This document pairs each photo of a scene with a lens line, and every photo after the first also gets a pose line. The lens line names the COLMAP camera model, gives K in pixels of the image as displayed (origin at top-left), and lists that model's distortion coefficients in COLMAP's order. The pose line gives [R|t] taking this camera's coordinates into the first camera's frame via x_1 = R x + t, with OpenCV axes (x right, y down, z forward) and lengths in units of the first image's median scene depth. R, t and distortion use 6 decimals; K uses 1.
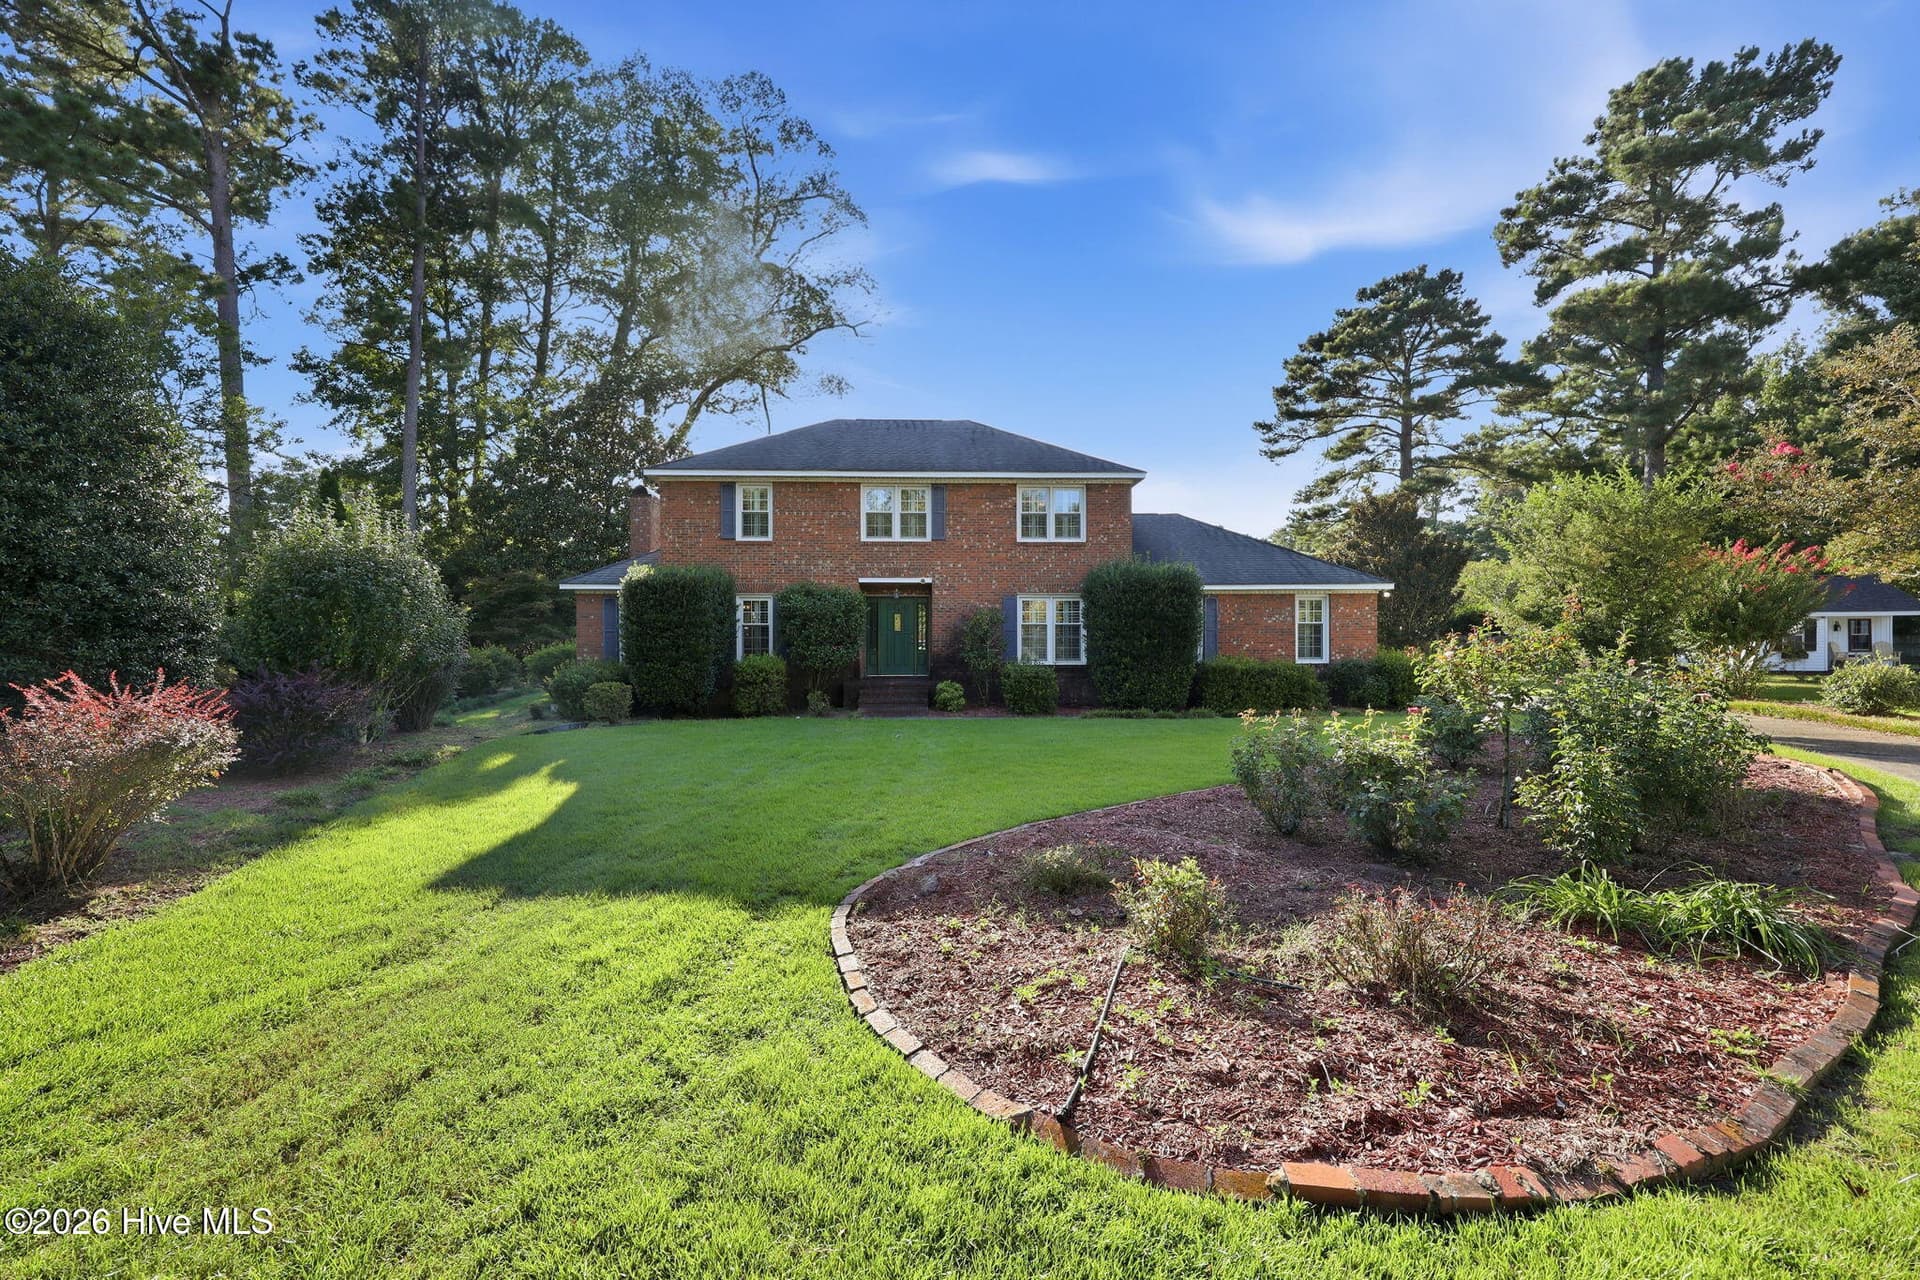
lens RADIAL K [[791.1, 0, 970.7], [0, 791.1, 631.9], [0, 0, 1]] dist [-0.004000, 0.000001]
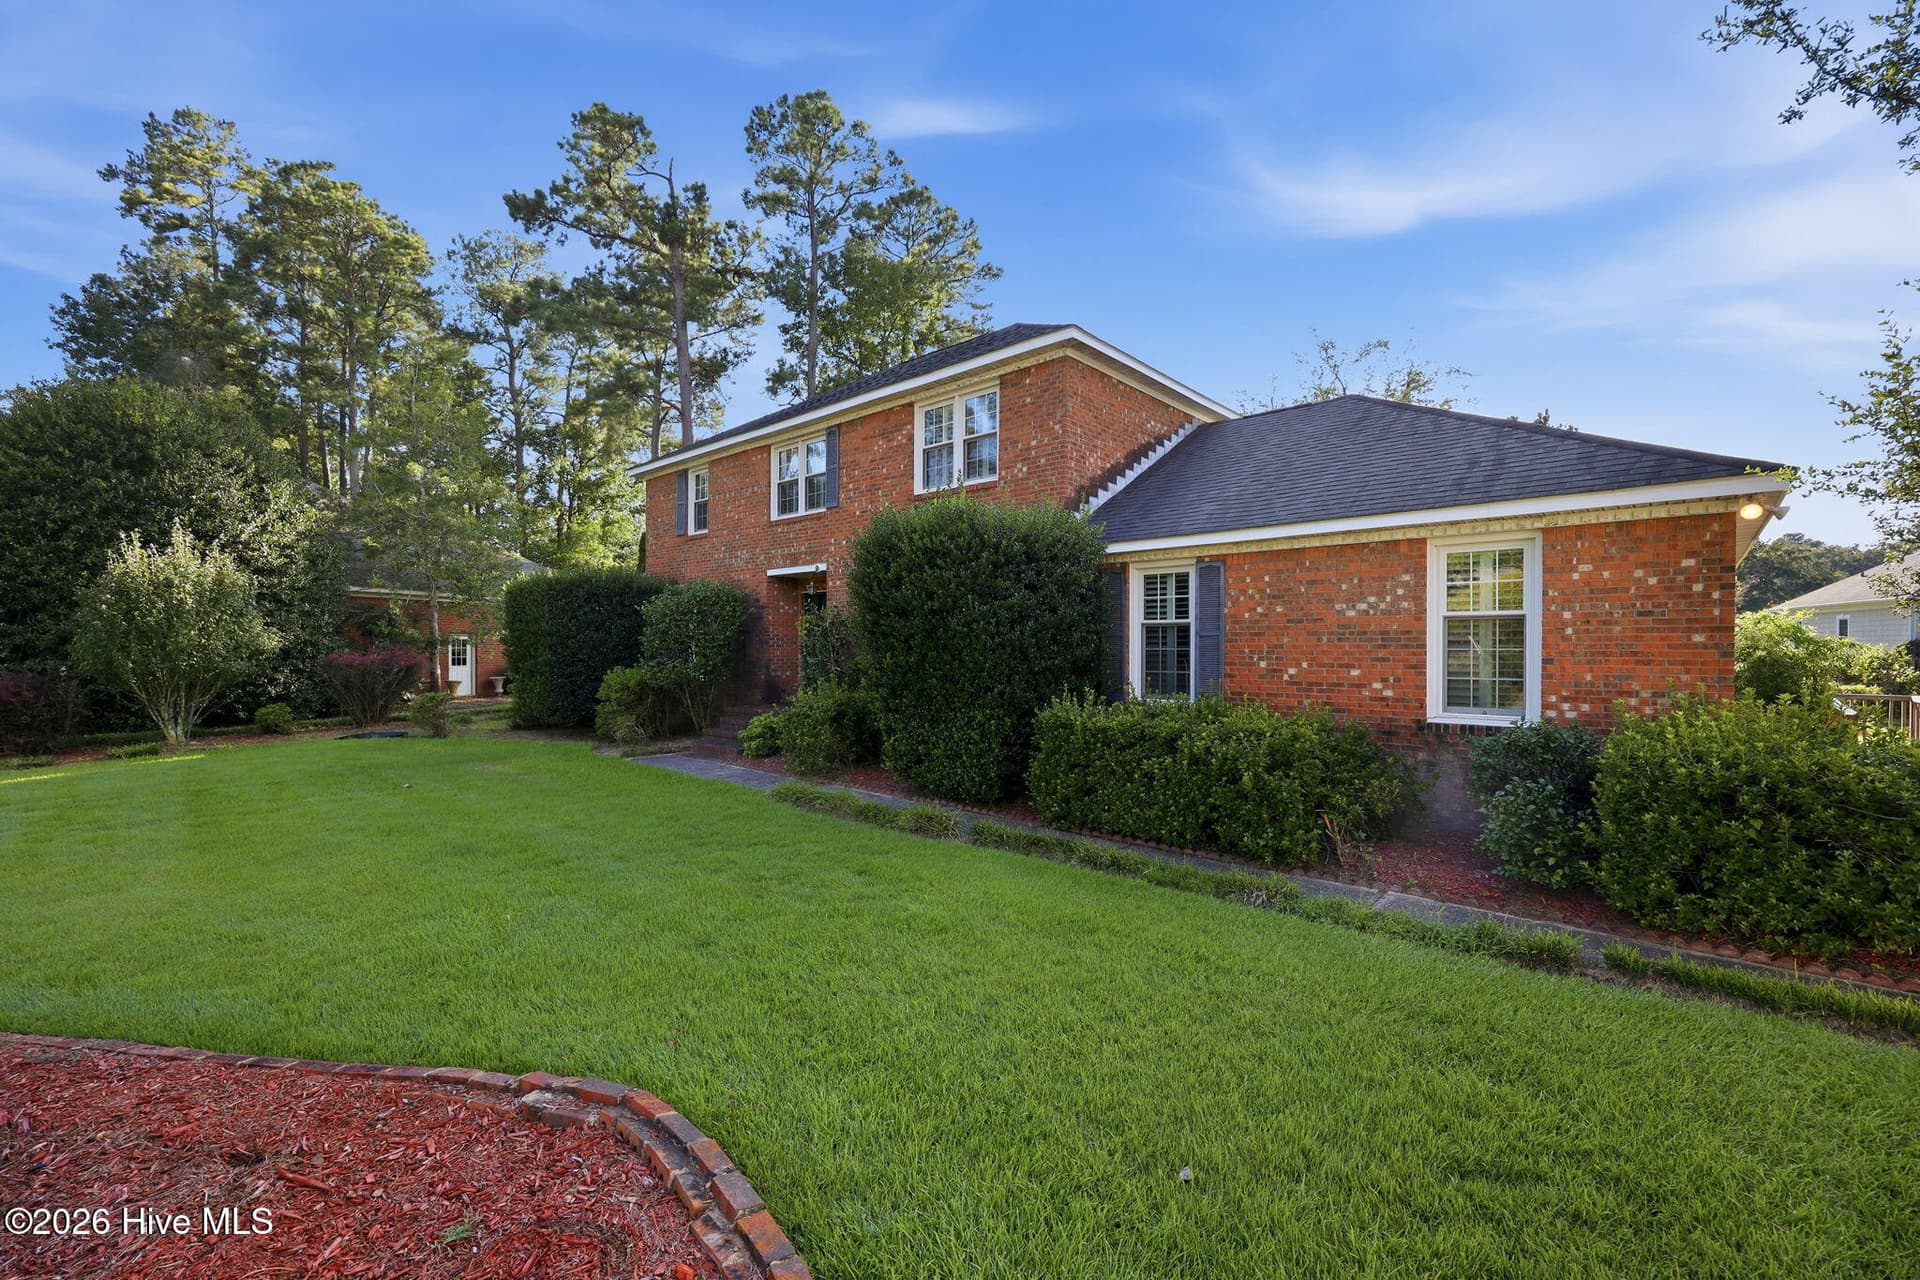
lens RADIAL K [[791.1, 0, 970.7], [0, 791.1, 631.9], [0, 0, 1]] dist [-0.004000, 0.000001]
pose [[0.706796, -0.010568, -0.707339, 0.524802], [-0.002288, 0.999849, -0.017224, 0.003508], [0.707414, 0.013792, 0.706665, 0.590808]]
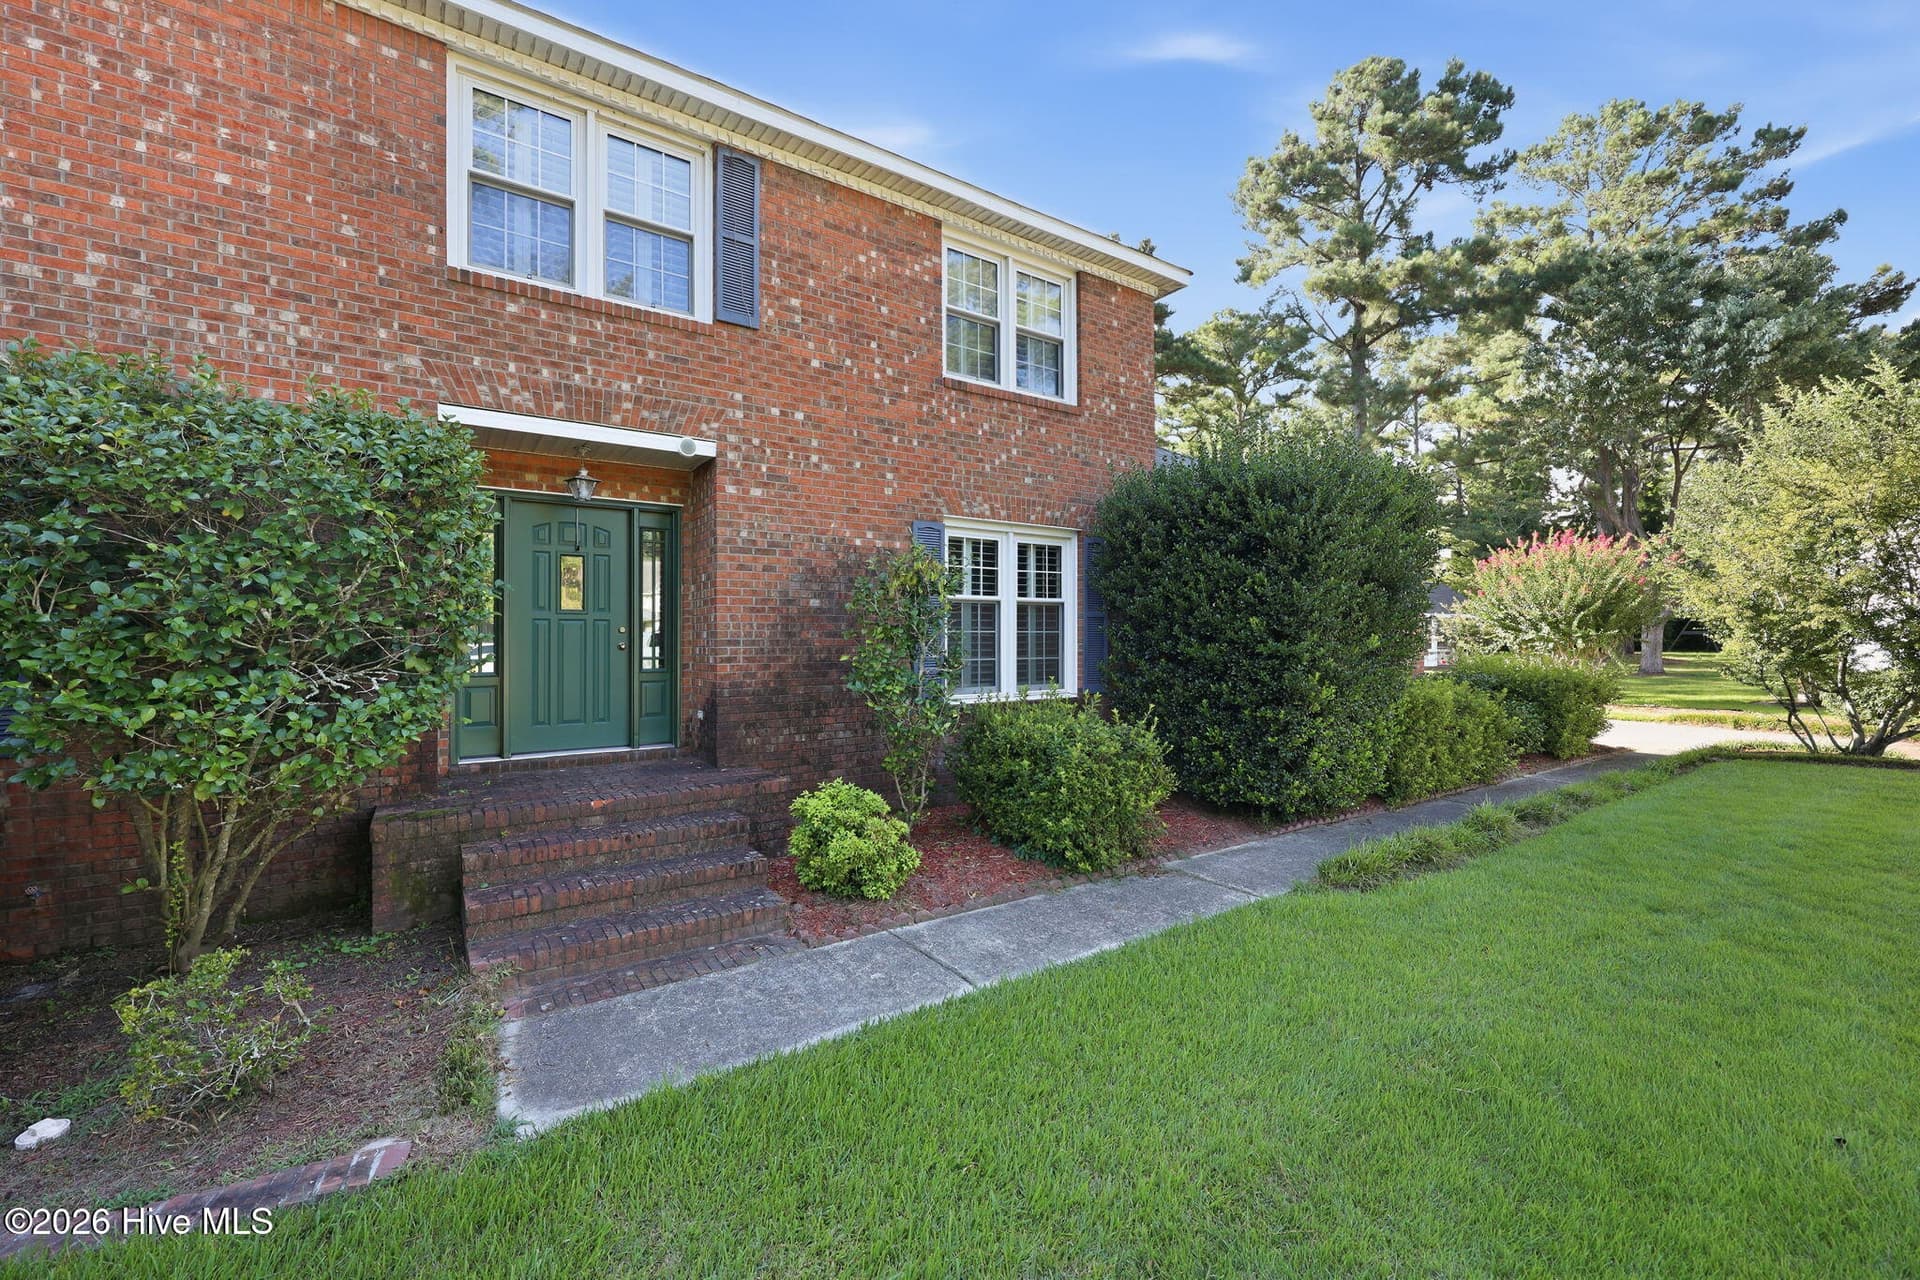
lens RADIAL K [[782.2, 0, 965.0], [0, 782.2, 626.0], [0, 0, 1]] dist [-0.003792, 0.000057]
pose [[0.848120, 0.004767, 0.529783, -0.127046], [0.000015, 0.999959, -0.009022, 0.007370], [-0.529805, 0.007659, 0.848085, 0.675810]]
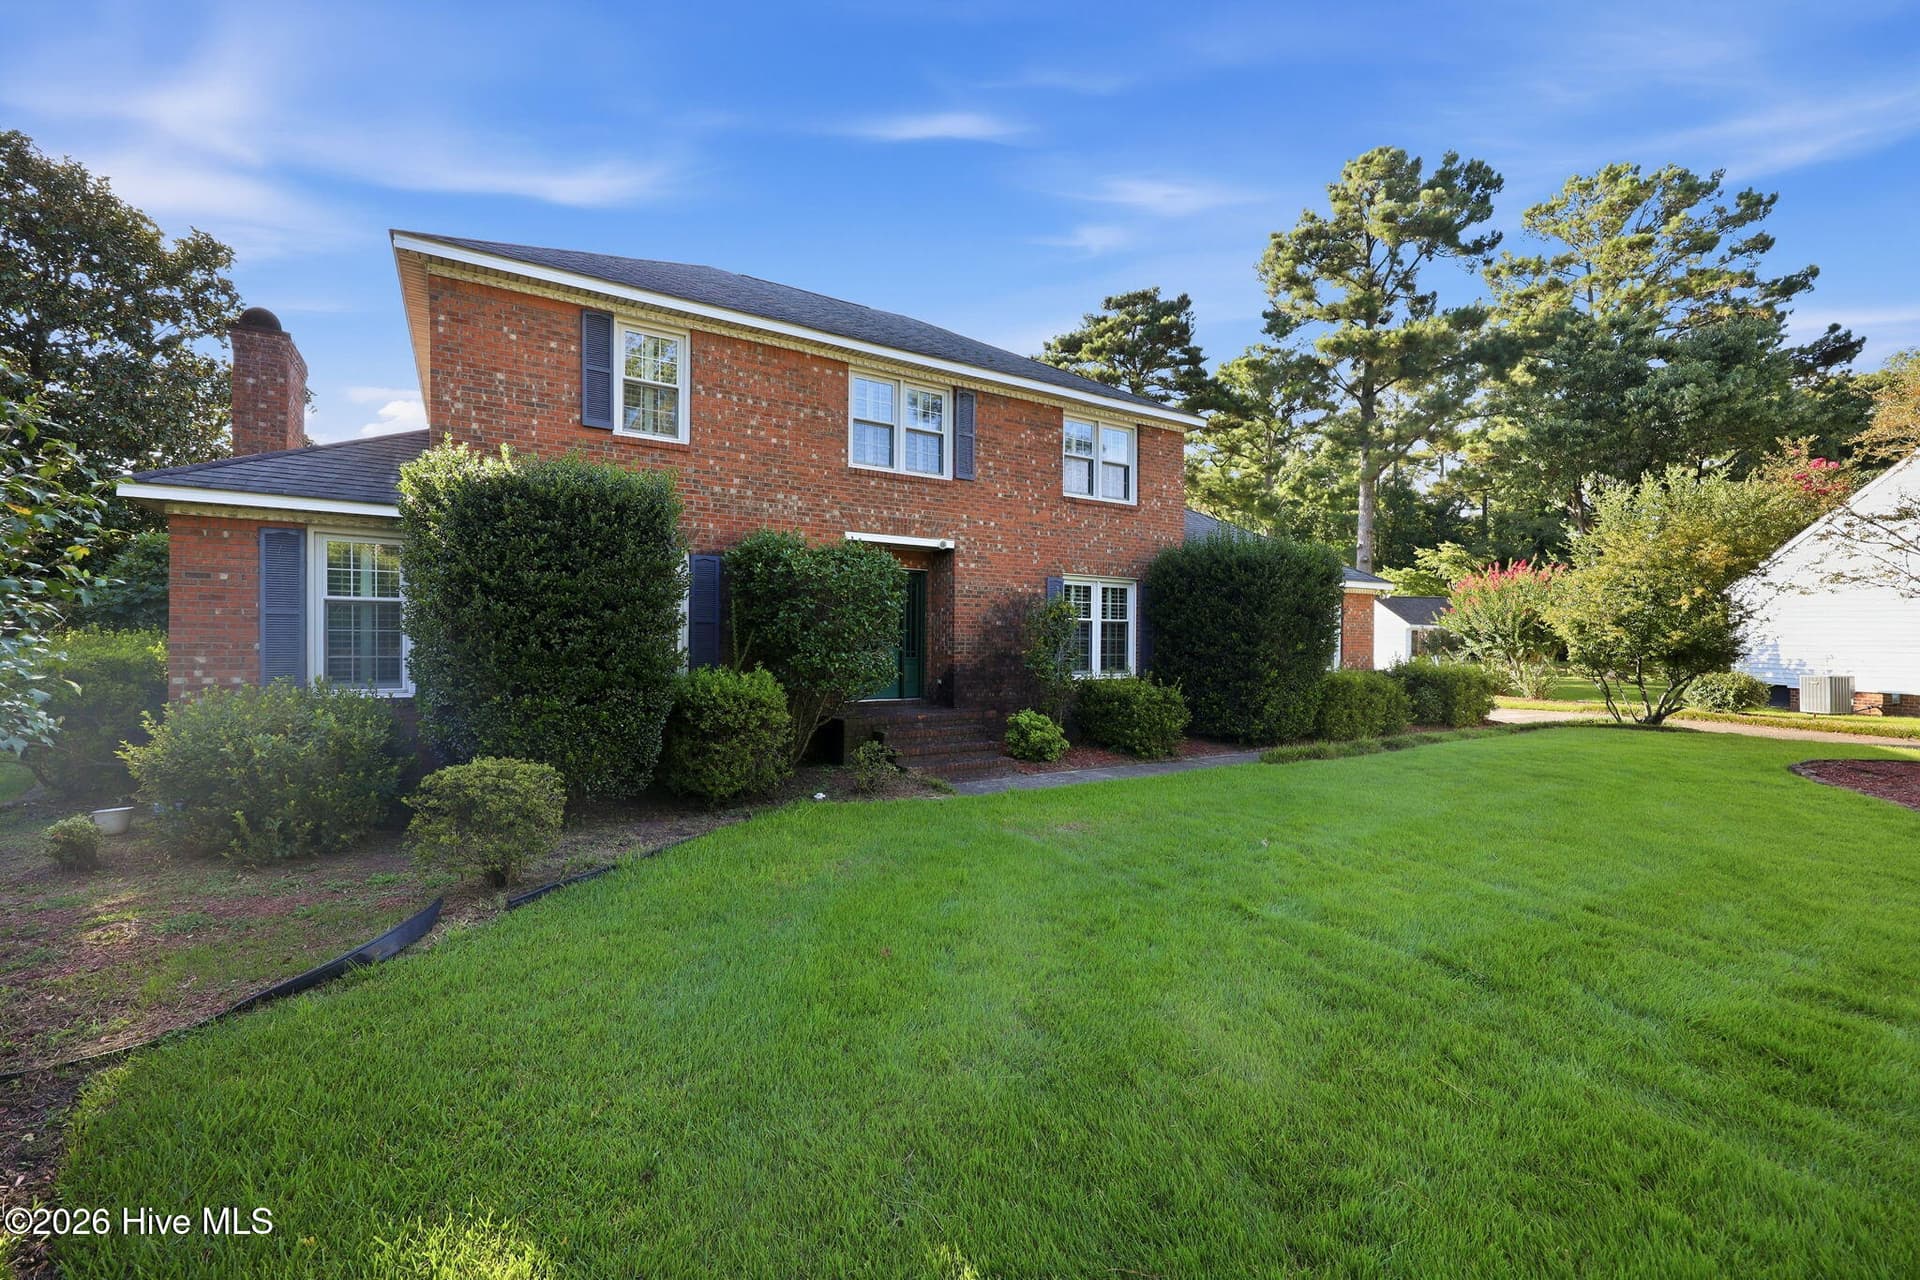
lens RADIAL K [[791.1, 0, 970.7], [0, 791.1, 631.9], [0, 0, 1]] dist [-0.004000, 0.000001]
pose [[0.865682, 0.011418, 0.500465, -0.338362], [-0.008196, 0.999929, -0.008638, 0.007215], [-0.500528, 0.003376, 0.865714, 0.458308]]
